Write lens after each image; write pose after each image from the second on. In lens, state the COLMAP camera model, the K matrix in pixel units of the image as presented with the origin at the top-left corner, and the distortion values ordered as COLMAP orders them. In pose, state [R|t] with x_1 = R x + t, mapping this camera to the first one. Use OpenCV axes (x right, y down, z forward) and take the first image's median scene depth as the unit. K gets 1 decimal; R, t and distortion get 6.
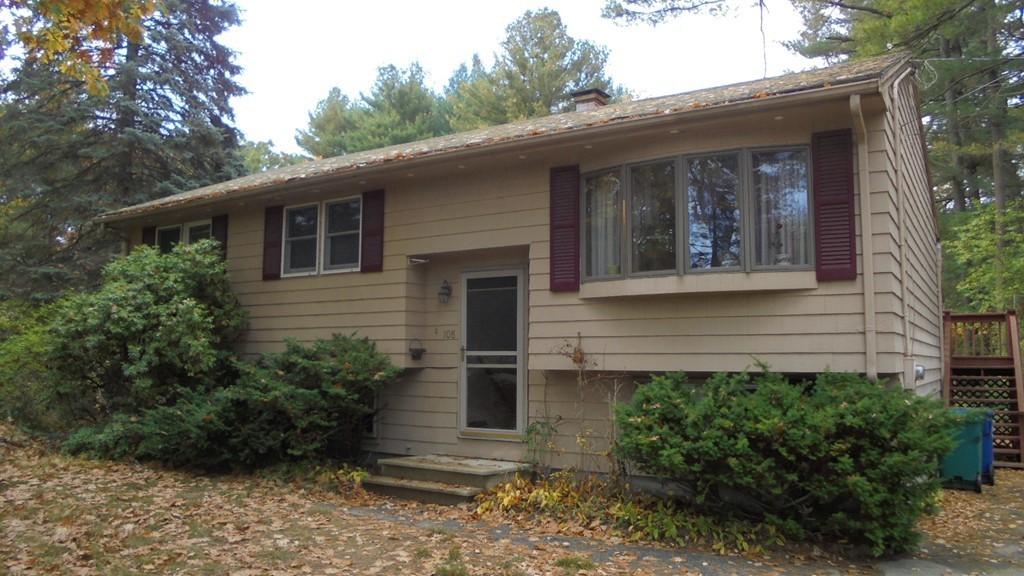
lens RADIAL K [[759.0, 0, 512.0], [0, 759.0, 288.0], [0, 0, 1]] dist [-0.145501, 0.118238]
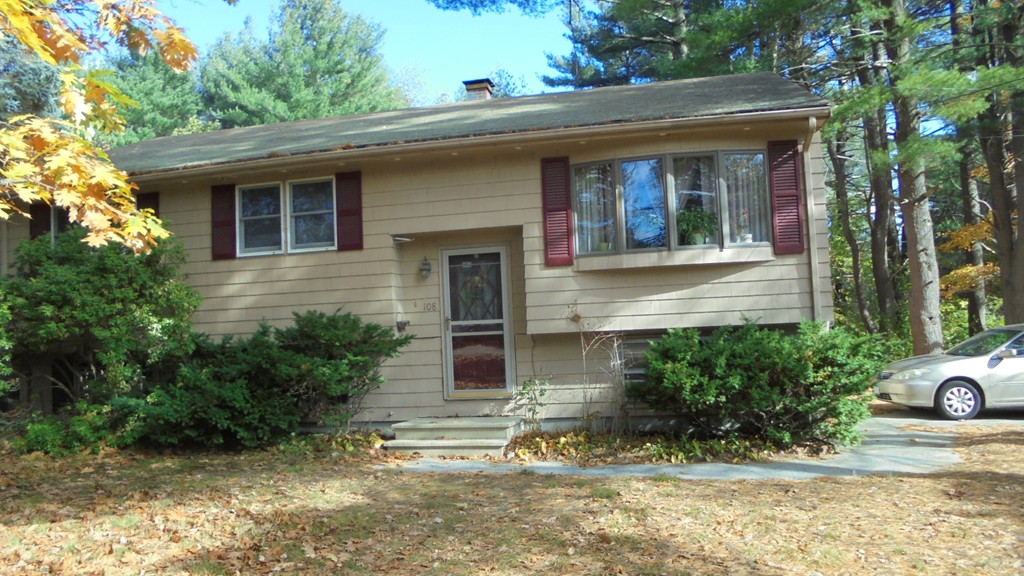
lens RADIAL K [[759.0, 0, 512.0], [0, 759.0, 288.0], [0, 0, 1]] dist [-0.145501, 0.118238]
pose [[0.936856, -0.028134, 0.348581, -0.353284], [0.015315, 0.999103, 0.039477, -0.006949], [-0.349379, -0.031646, 0.936447, -0.059348]]
